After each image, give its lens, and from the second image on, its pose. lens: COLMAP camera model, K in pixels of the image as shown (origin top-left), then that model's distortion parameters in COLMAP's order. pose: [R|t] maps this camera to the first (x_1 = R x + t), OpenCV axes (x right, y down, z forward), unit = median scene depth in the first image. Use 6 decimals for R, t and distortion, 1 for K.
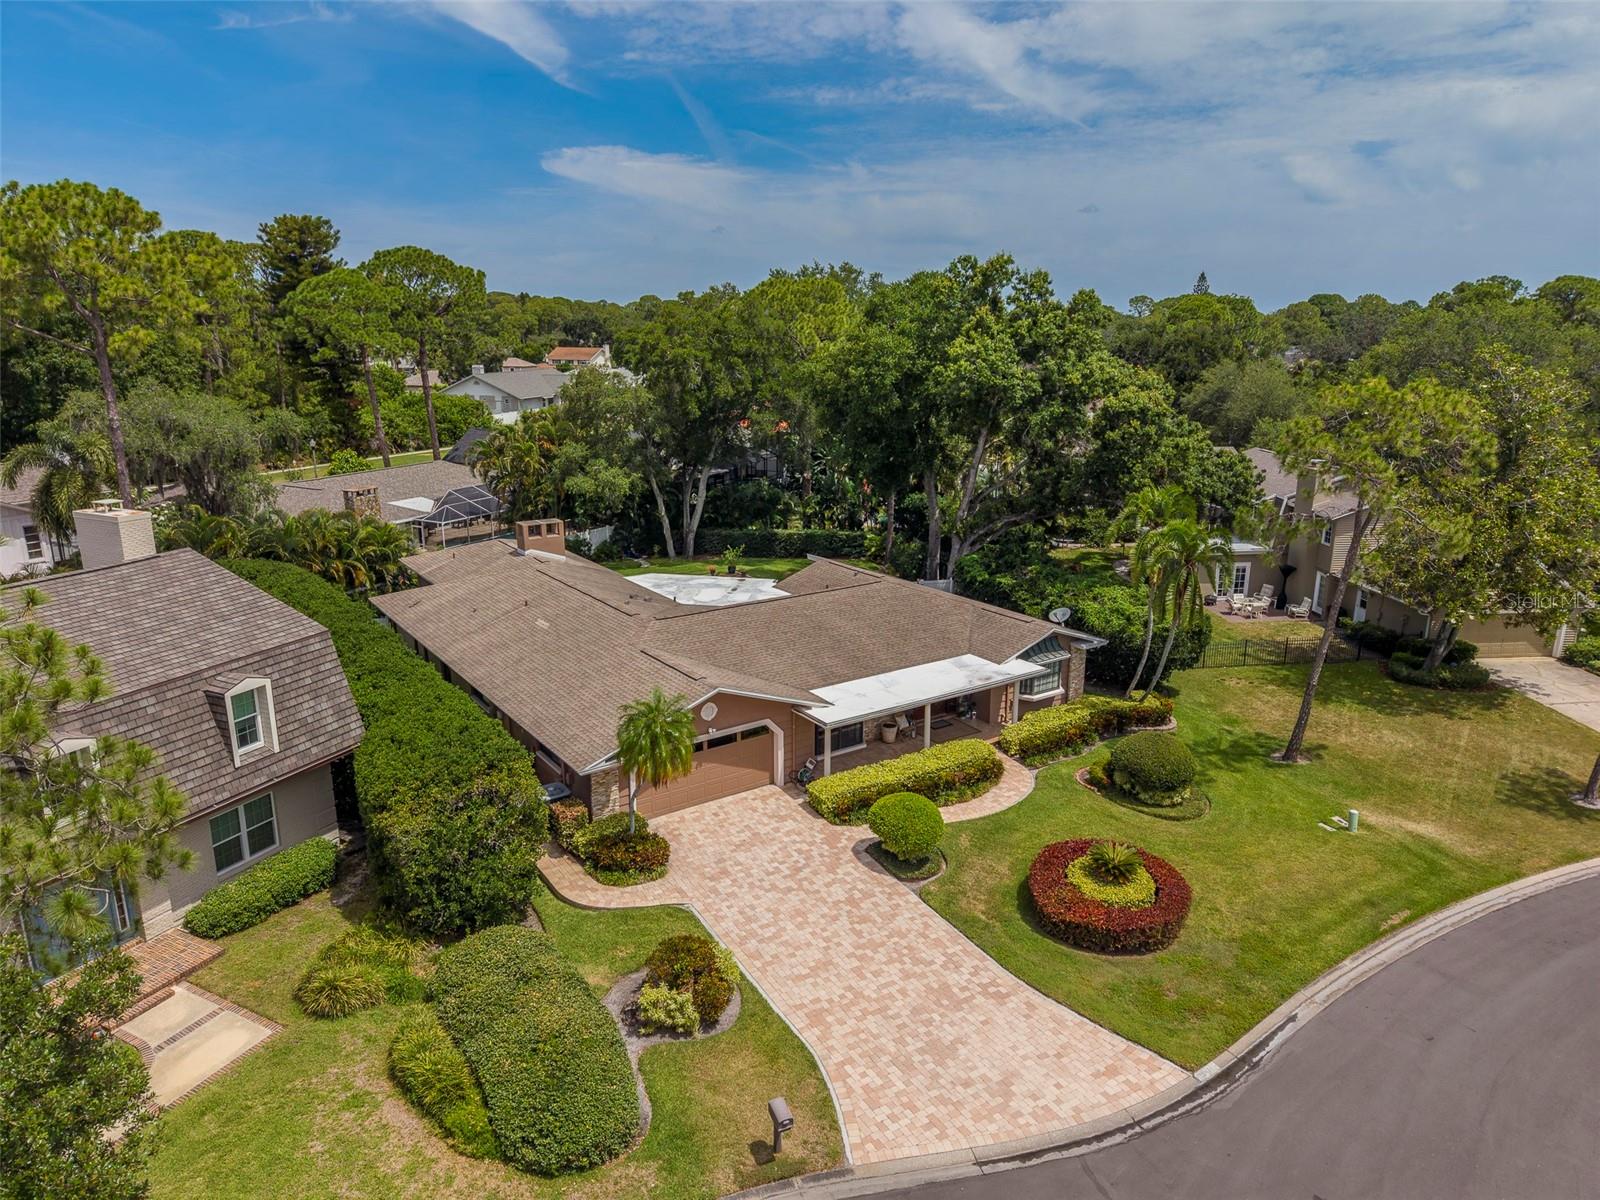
lens RADIAL K [[1104.7, 0, 810.9], [0, 1104.7, 604.0], [0, 0, 1]] dist [0.051381, -0.073591]
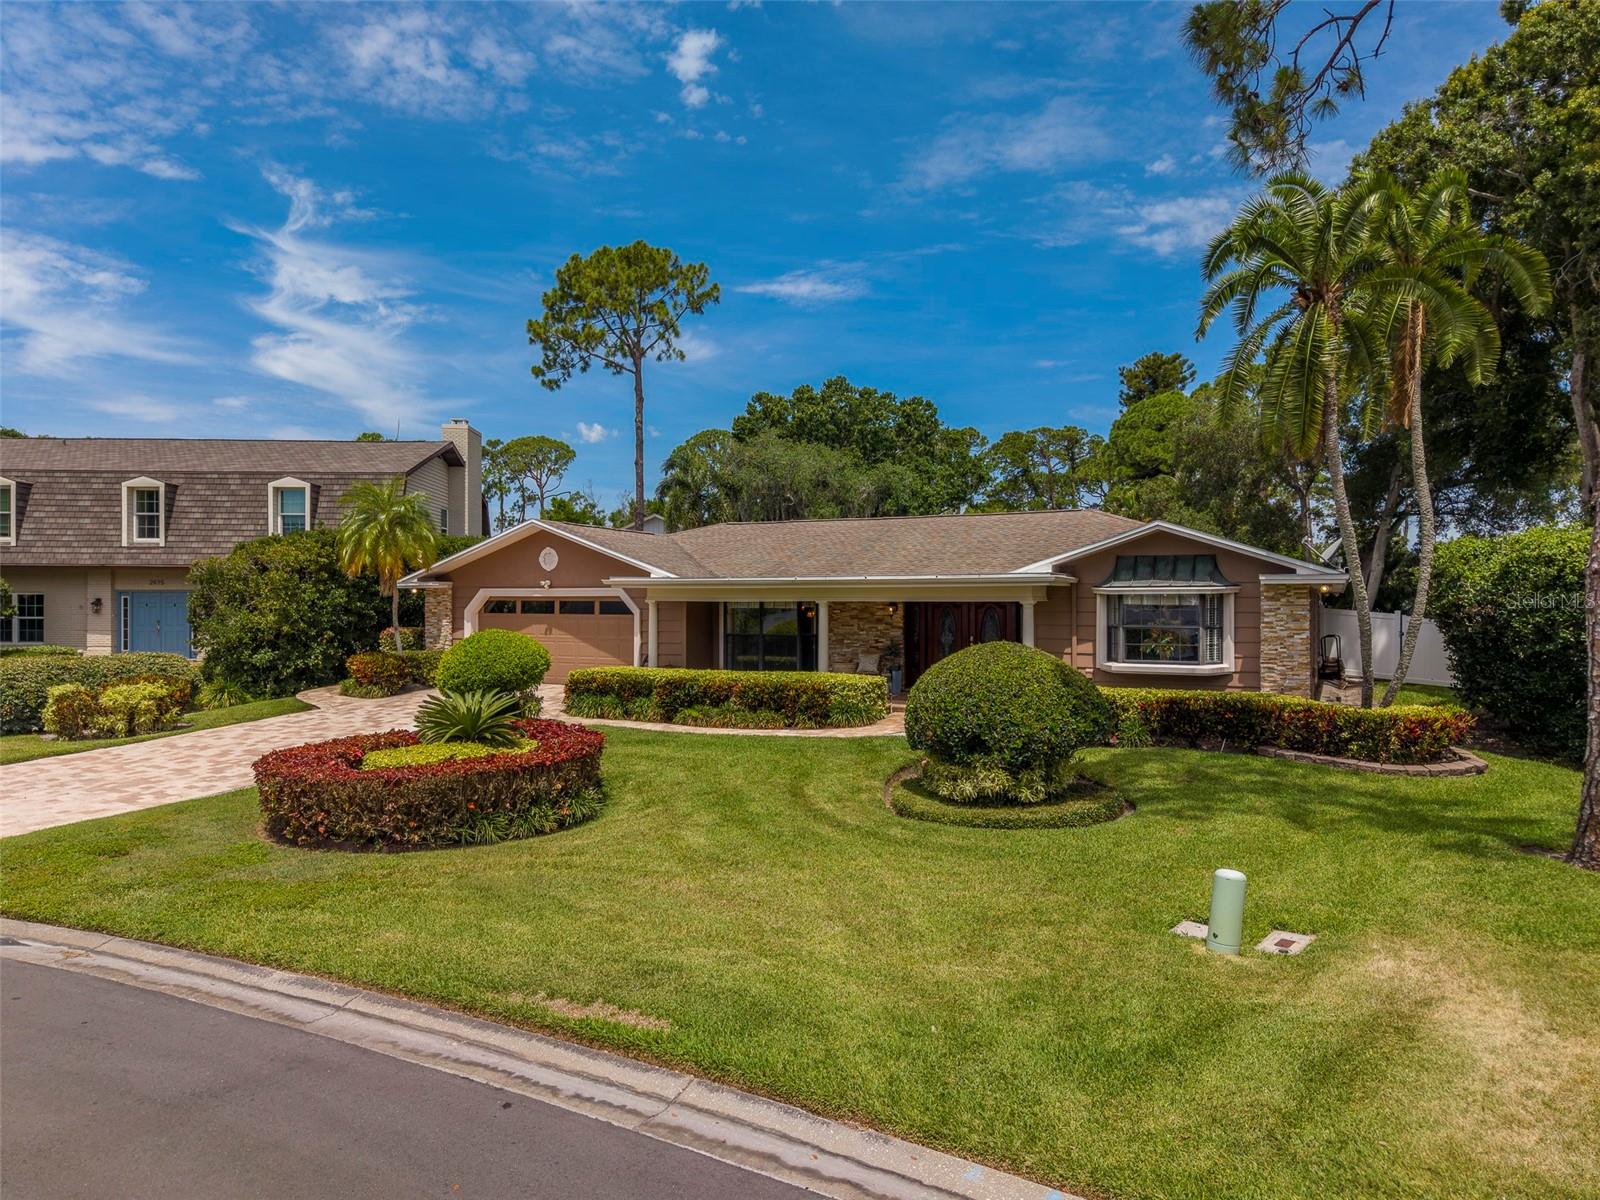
lens RADIAL K [[1096.2, 0, 804.4], [0, 1096.2, 595.3], [0, 0, 1]] dist [0.007126, -0.000246]
pose [[0.459253, -0.013738, -0.888199, 0.767524], [-0.228588, 0.964380, -0.133111, 0.202869], [0.858390, 0.264163, 0.439755, 0.879103]]
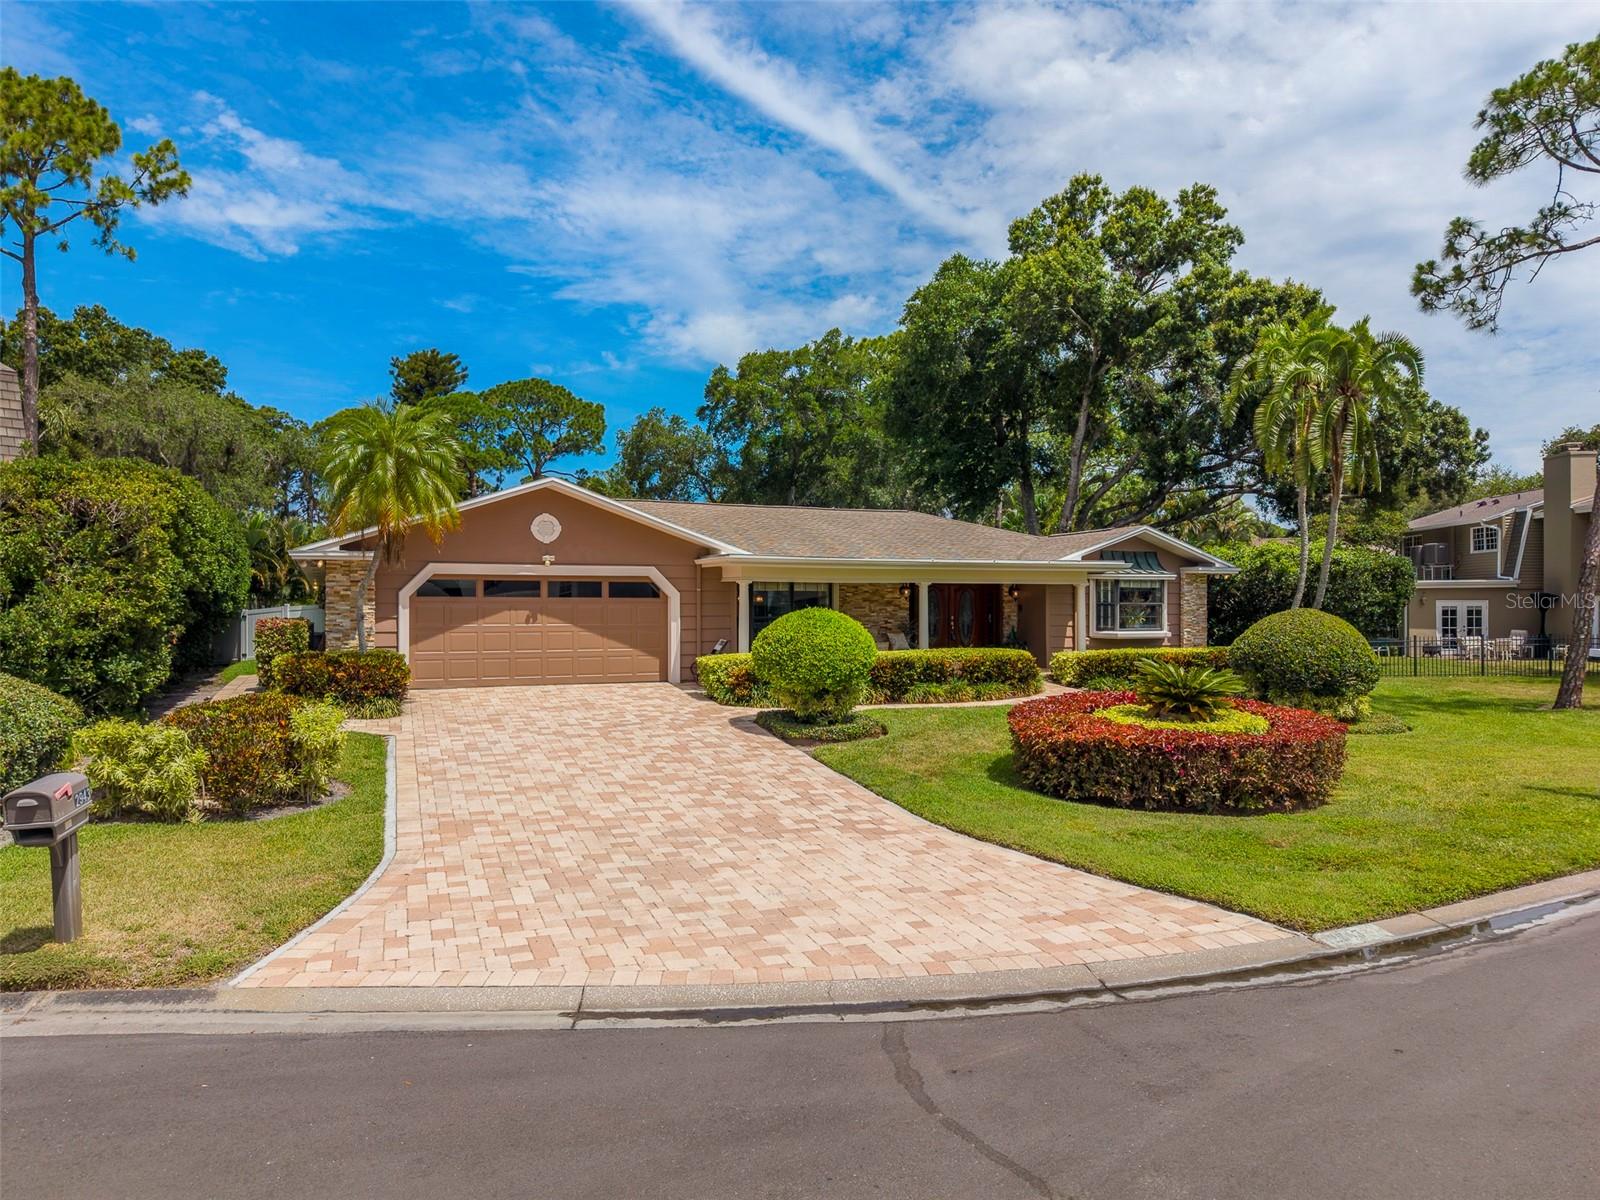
lens RADIAL K [[1096.2, 0, 804.4], [0, 1096.2, 595.3], [0, 0, 1]] dist [0.007126, -0.000246]
pose [[0.980253, -0.012873, -0.197330, 0.197360], [-0.041185, 0.962707, -0.267393, 0.325692], [0.193413, 0.270240, 0.943166, 0.467662]]
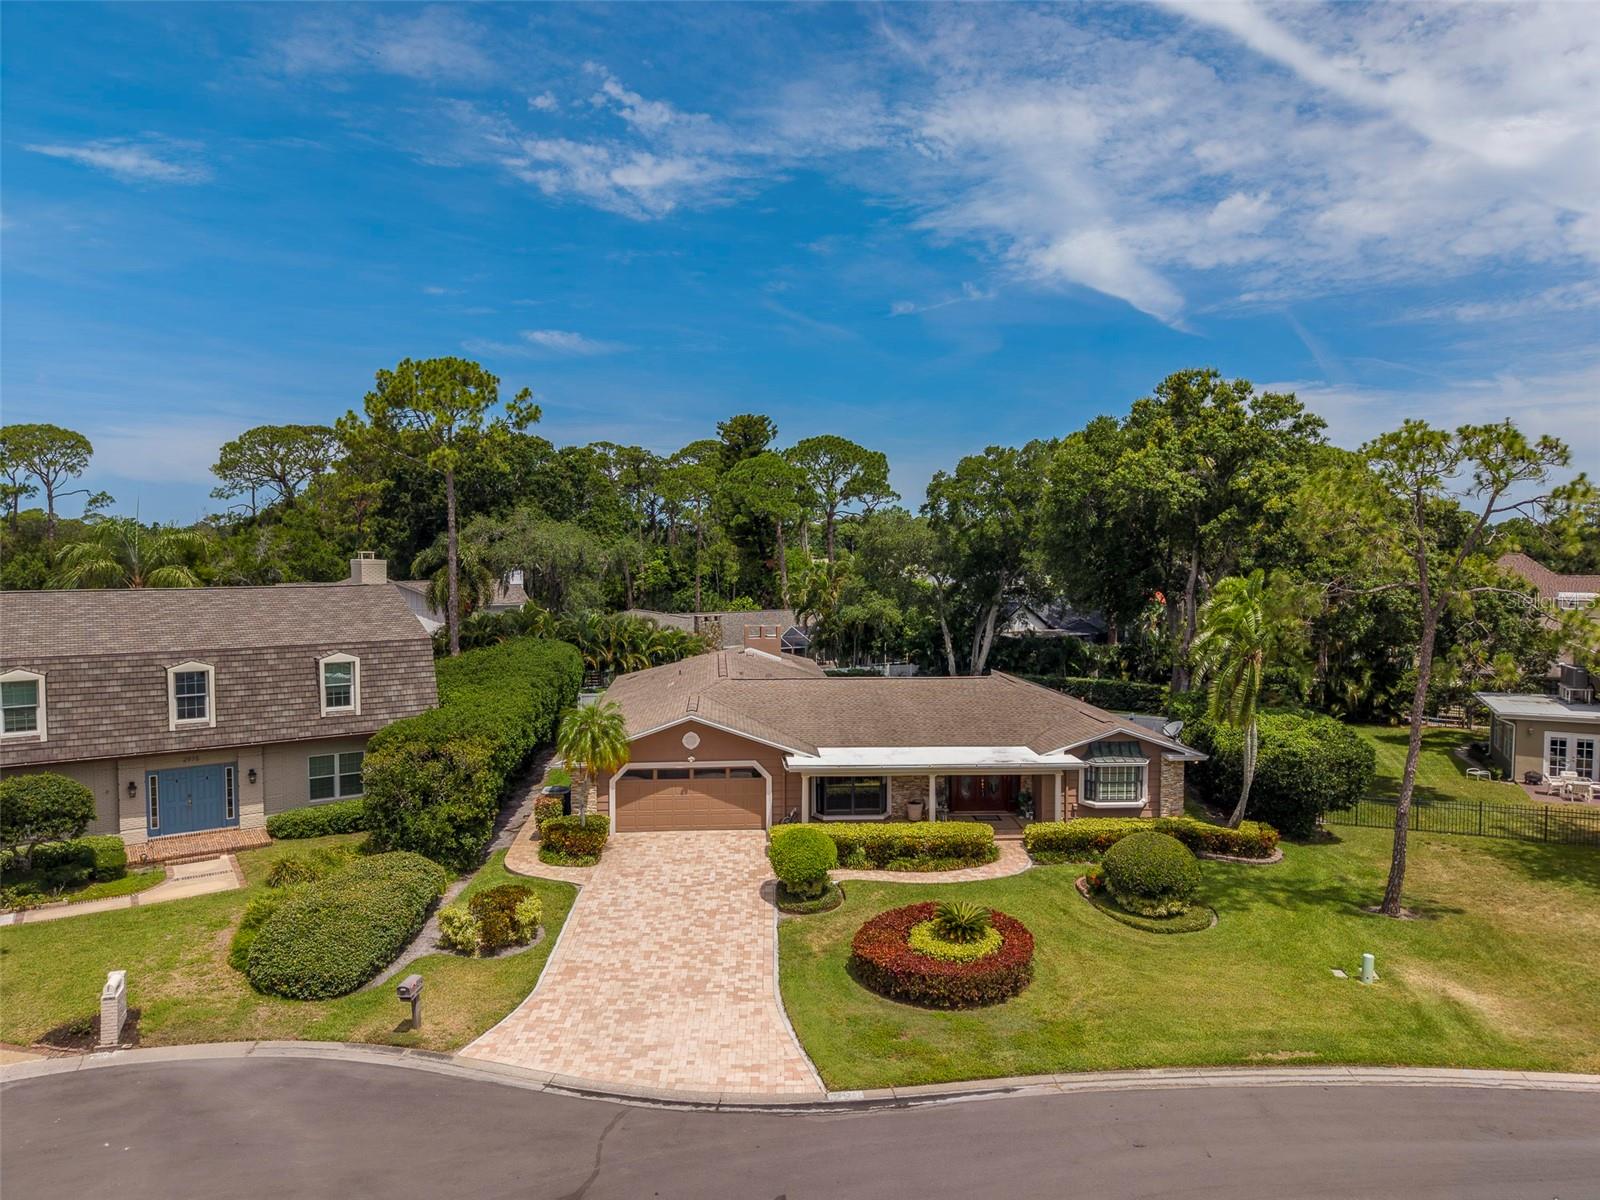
lens RADIAL K [[1109.1, 0, 801.8], [0, 1109.1, 577.7], [0, 0, 1]] dist [0.011320, 0.001269]
pose [[0.857814, 0.015045, -0.513739, 0.615323], [-0.130089, 0.973378, -0.188710, 0.143542], [0.497224, 0.228710, 0.836935, 0.096867]]
